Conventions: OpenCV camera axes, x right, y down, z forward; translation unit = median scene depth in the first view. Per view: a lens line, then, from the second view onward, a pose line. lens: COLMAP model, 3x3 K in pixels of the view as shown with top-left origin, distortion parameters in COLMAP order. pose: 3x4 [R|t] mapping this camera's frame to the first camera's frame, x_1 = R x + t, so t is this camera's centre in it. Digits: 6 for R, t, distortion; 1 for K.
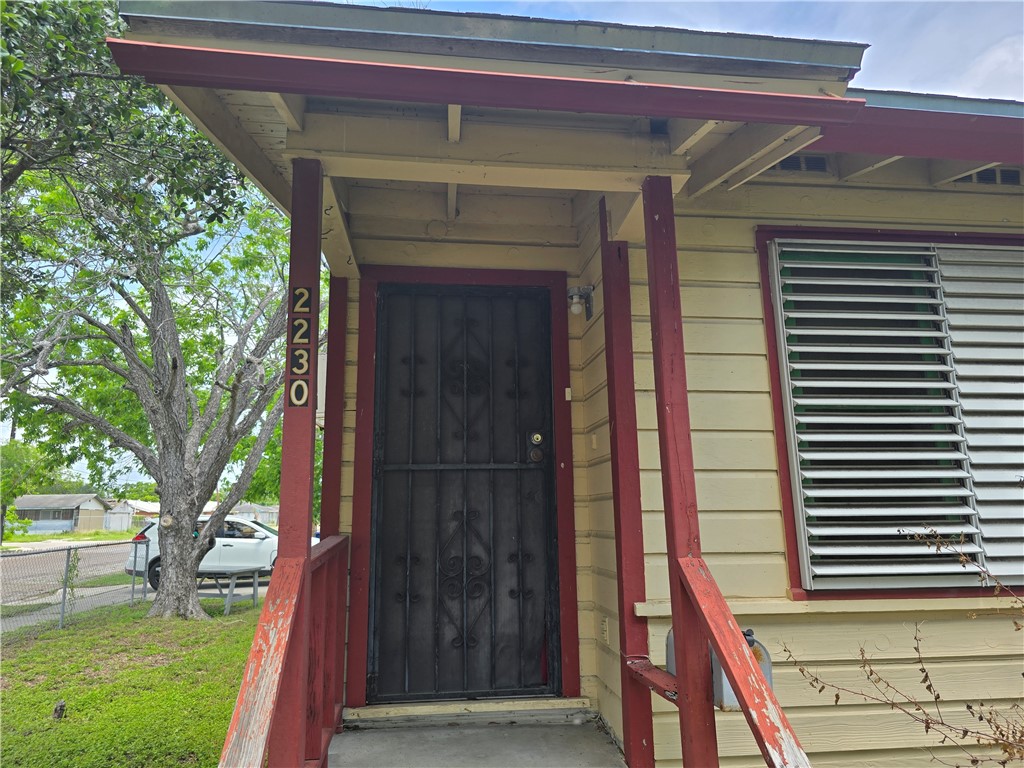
lens RADIAL K [[673.2, 0, 514.7], [0, 673.2, 375.6], [0, 0, 1]] dist [0.029565, -0.025739]
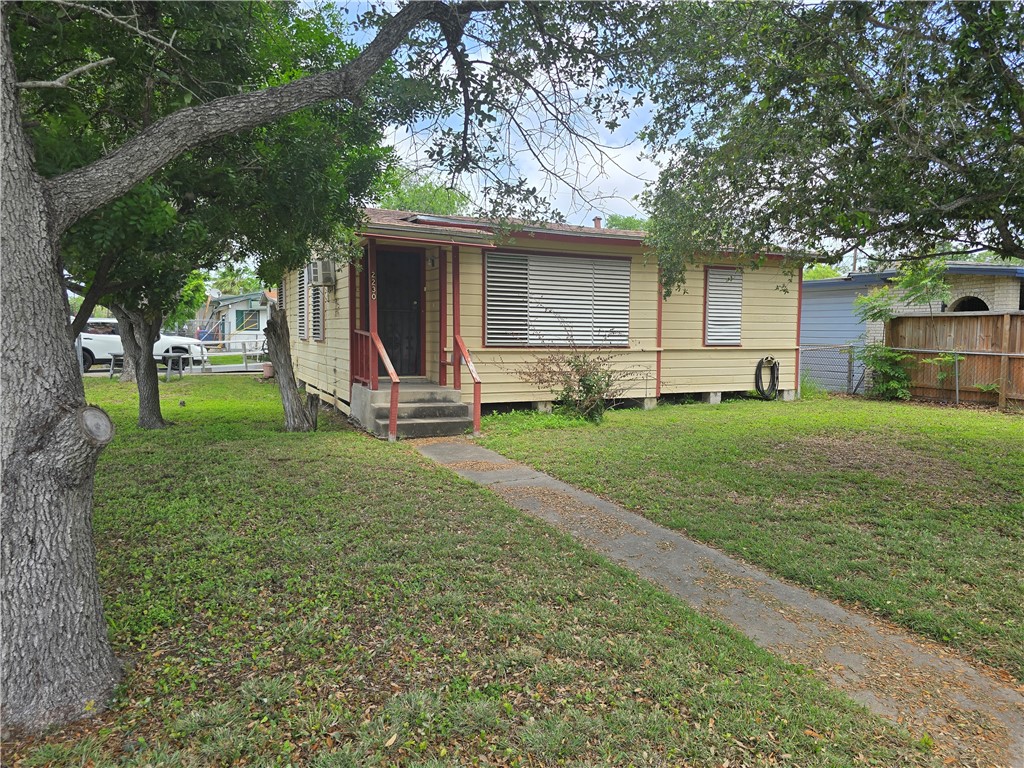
lens RADIAL K [[673.2, 0, 515.7], [0, 673.2, 388.8], [0, 0, 1]] dist [0.029565, -0.025739]
pose [[0.947681, 0.000000, 0.319219, -0.574113], [-0.091266, 0.958259, 0.270945, -0.457053], [-0.305894, -0.285903, 0.908123, -2.339329]]
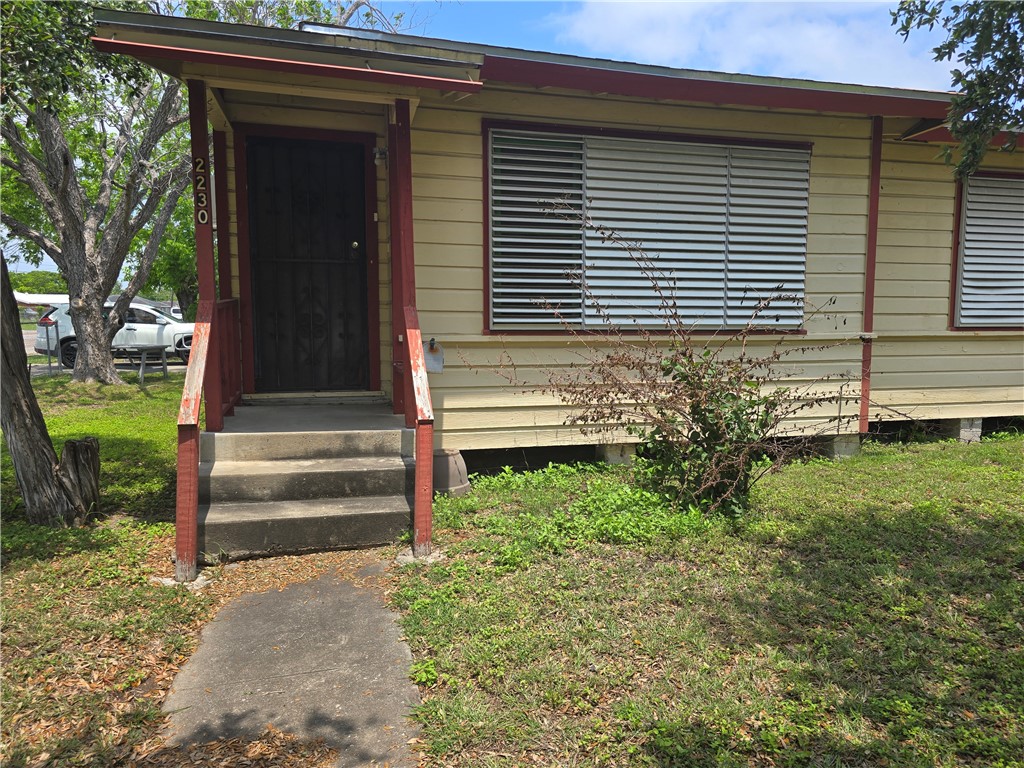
lens RADIAL K [[673.2, 0, 507.8], [0, 673.2, 380.5], [0, 0, 1]] dist [0.029565, -0.025739]
pose [[0.991290, 0.006633, 0.131530, 0.194954], [-0.044821, 0.956103, 0.289583, -0.085039], [-0.123836, -0.292956, 0.948072, -0.719135]]
